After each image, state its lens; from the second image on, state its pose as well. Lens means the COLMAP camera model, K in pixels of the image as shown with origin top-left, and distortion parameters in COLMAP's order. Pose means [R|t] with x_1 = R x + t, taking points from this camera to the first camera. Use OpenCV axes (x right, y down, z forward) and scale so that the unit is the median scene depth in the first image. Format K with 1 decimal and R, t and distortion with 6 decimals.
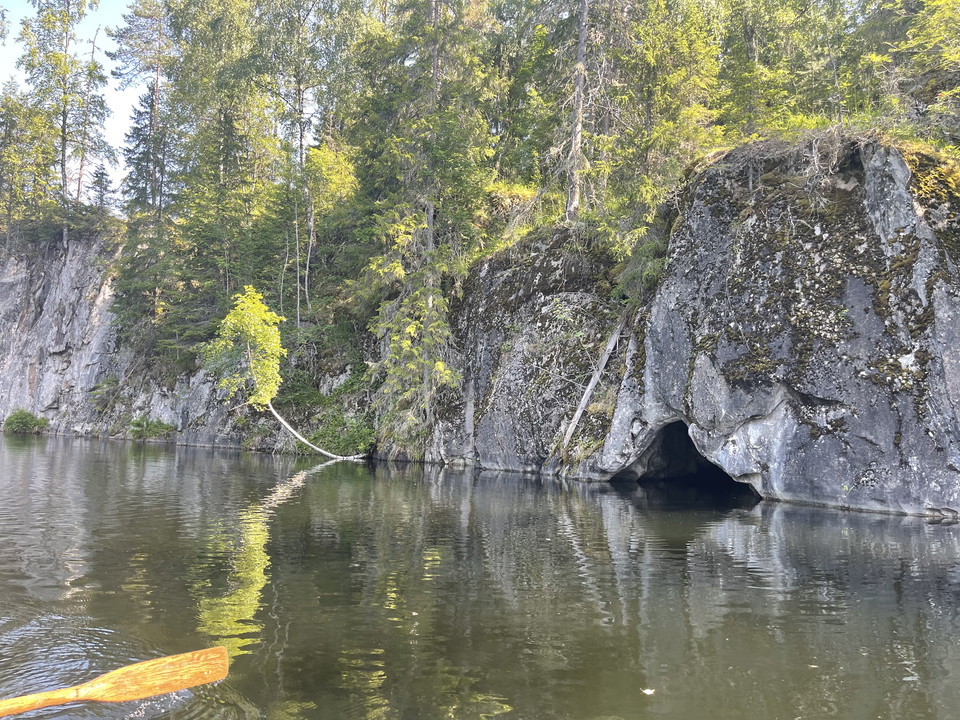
lens RADIAL K [[732.0, 0, 479.6], [0, 732.0, 356.2], [0, 0, 1]] dist [0.056149, -0.065526]
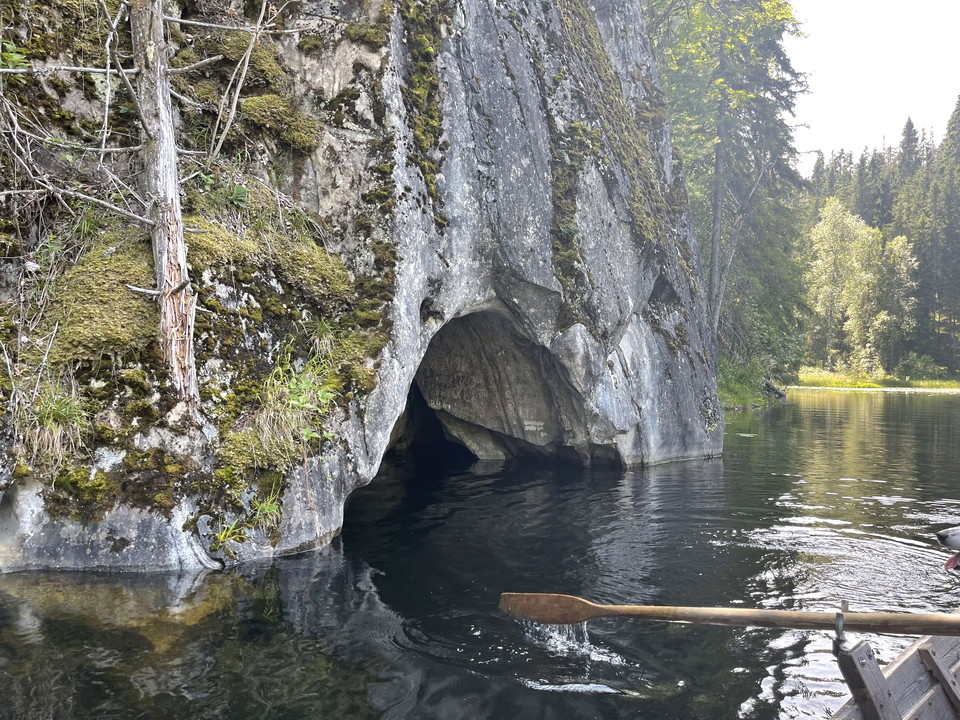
lens RADIAL K [[732.0, 0, 479.6], [0, 732.0, 356.2], [0, 0, 1]] dist [0.056149, -0.065526]
pose [[-0.169803, -0.032262, 0.984950, -0.108296], [-0.126073, 0.991963, 0.010757, 0.108178], [-0.977380, -0.122349, -0.172506, 1.086582]]
